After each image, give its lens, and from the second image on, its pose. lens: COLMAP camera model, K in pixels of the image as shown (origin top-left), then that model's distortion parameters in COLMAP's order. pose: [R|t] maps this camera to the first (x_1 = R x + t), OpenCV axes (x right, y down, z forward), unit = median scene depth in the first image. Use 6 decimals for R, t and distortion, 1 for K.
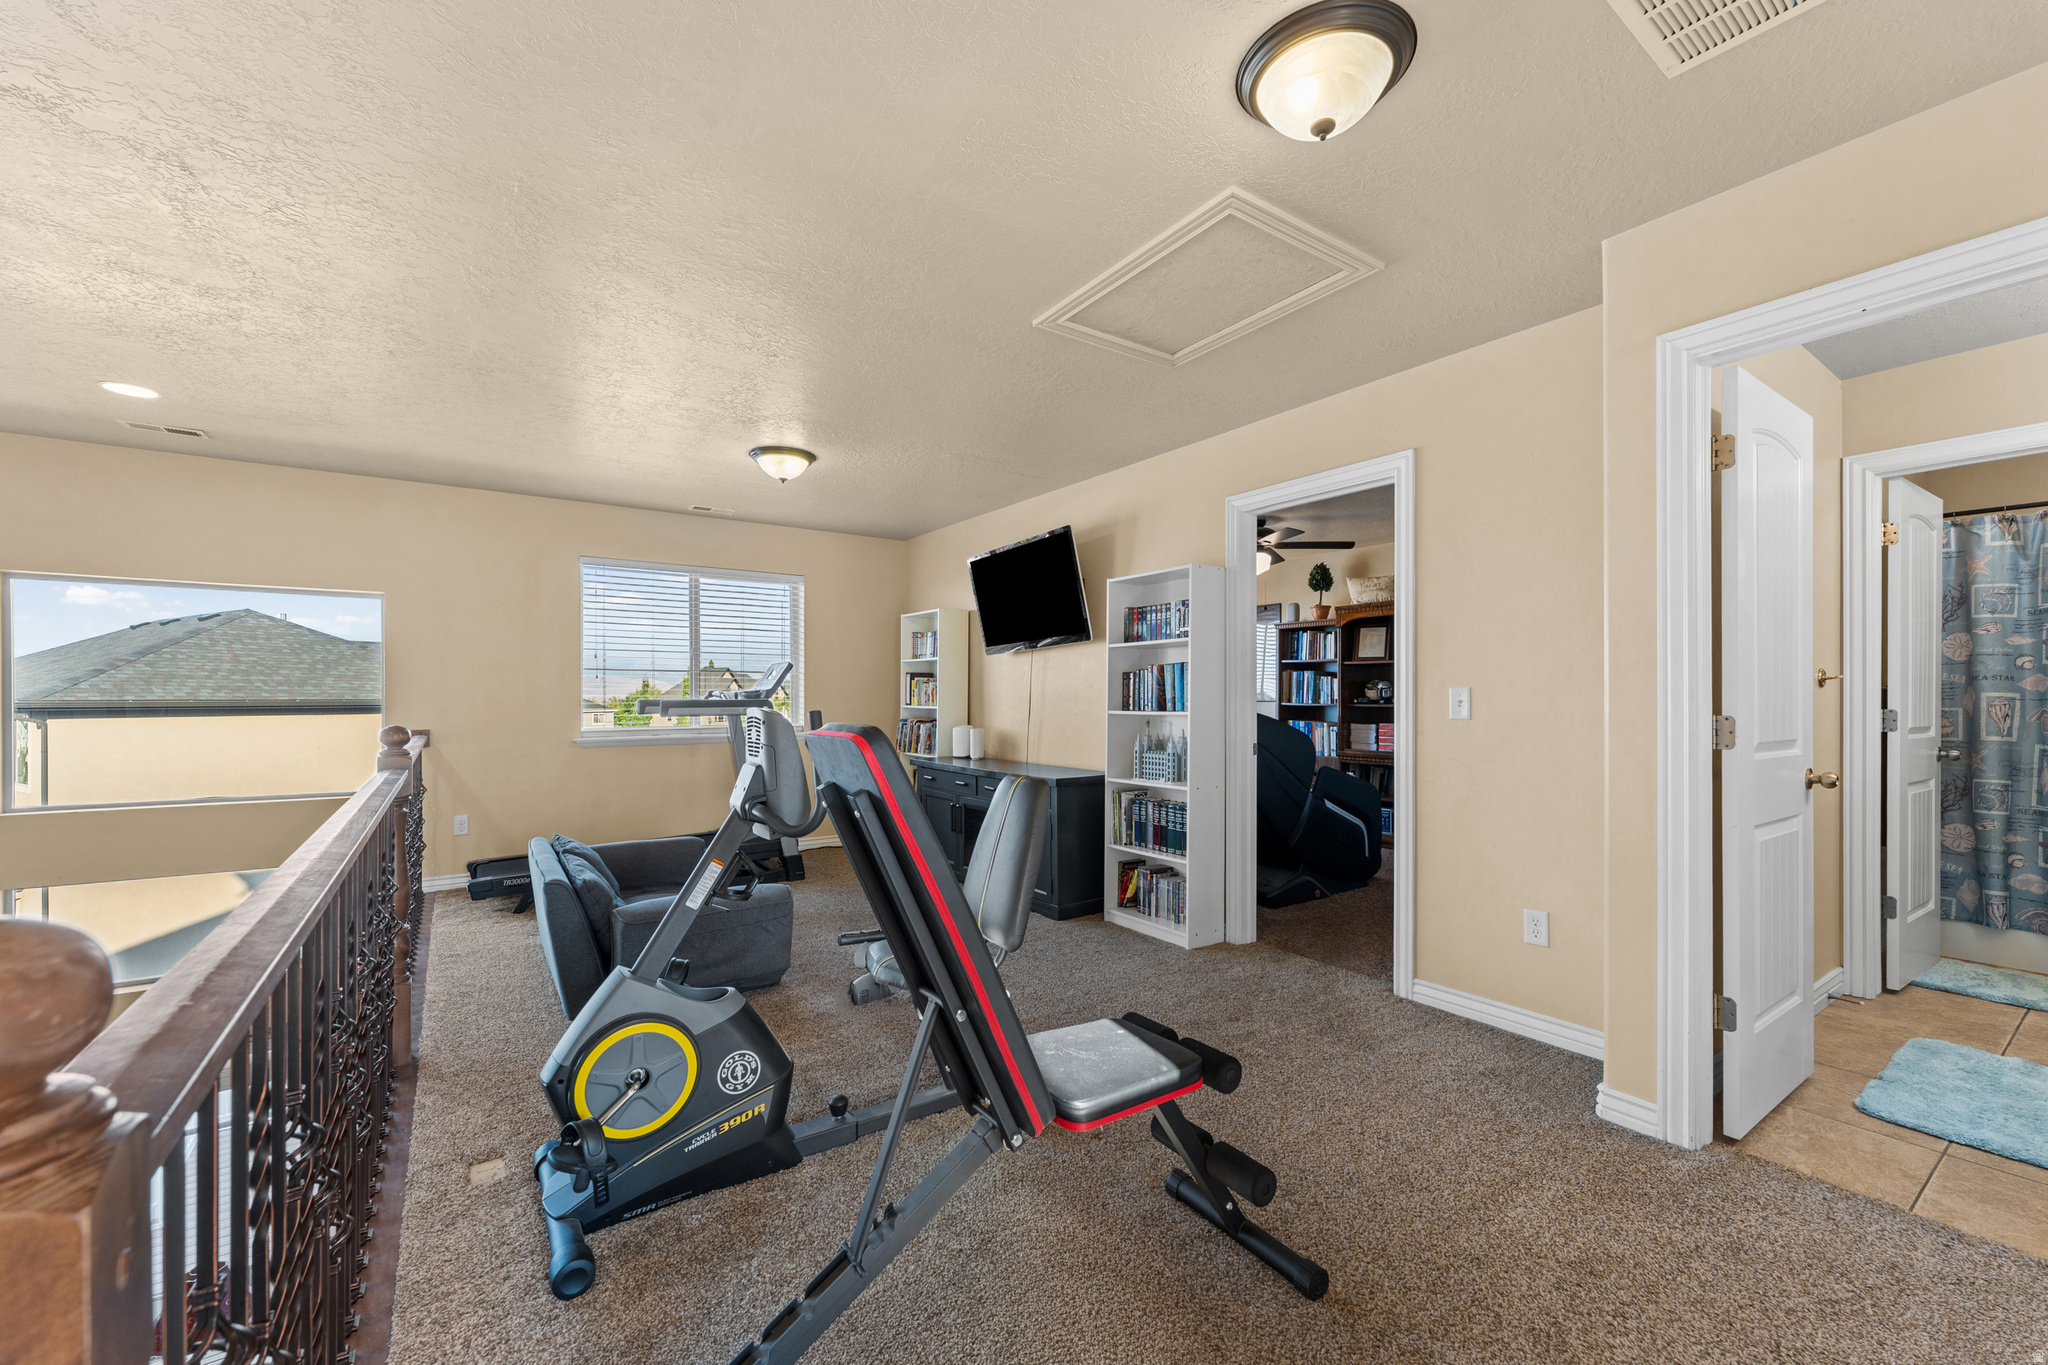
lens RADIAL K [[813.4, 0, 1016.7], [0, 813.4, 694.2], [0, 0, 1]] dist [0.000588, -0.000643]
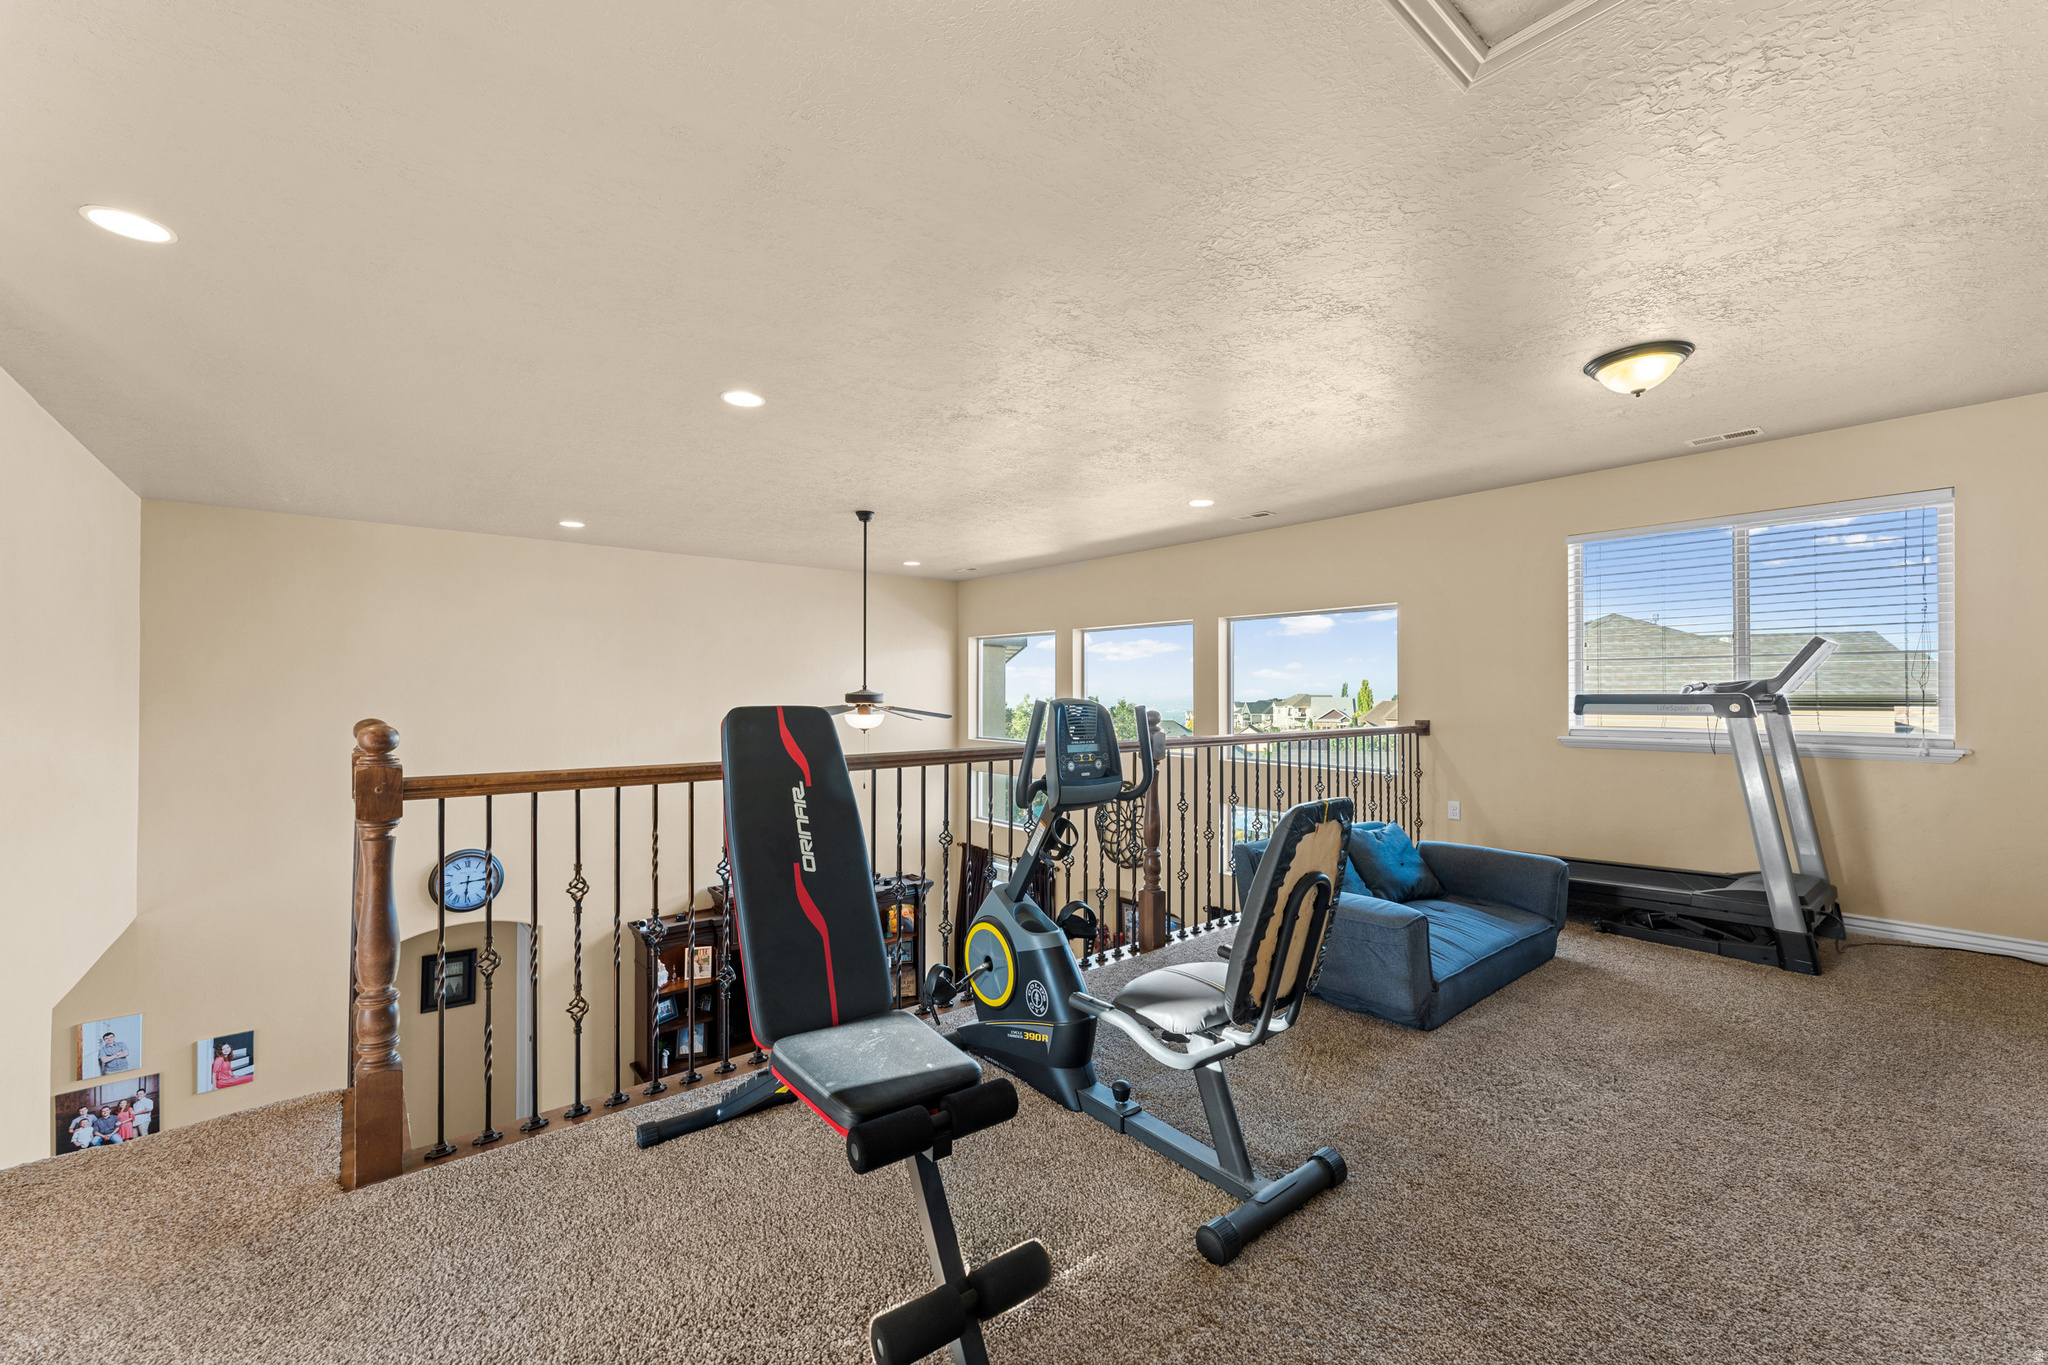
lens RADIAL K [[813.4, 0, 1020.6], [0, 813.4, 685.9], [0, 0, 1]] dist [0.000588, -0.000643]
pose [[0.100997, -0.006470, -0.994866, 0.467706], [0.005420, 0.999968, -0.005953, 0.000947], [0.994872, -0.004791, 0.101029, 0.455822]]
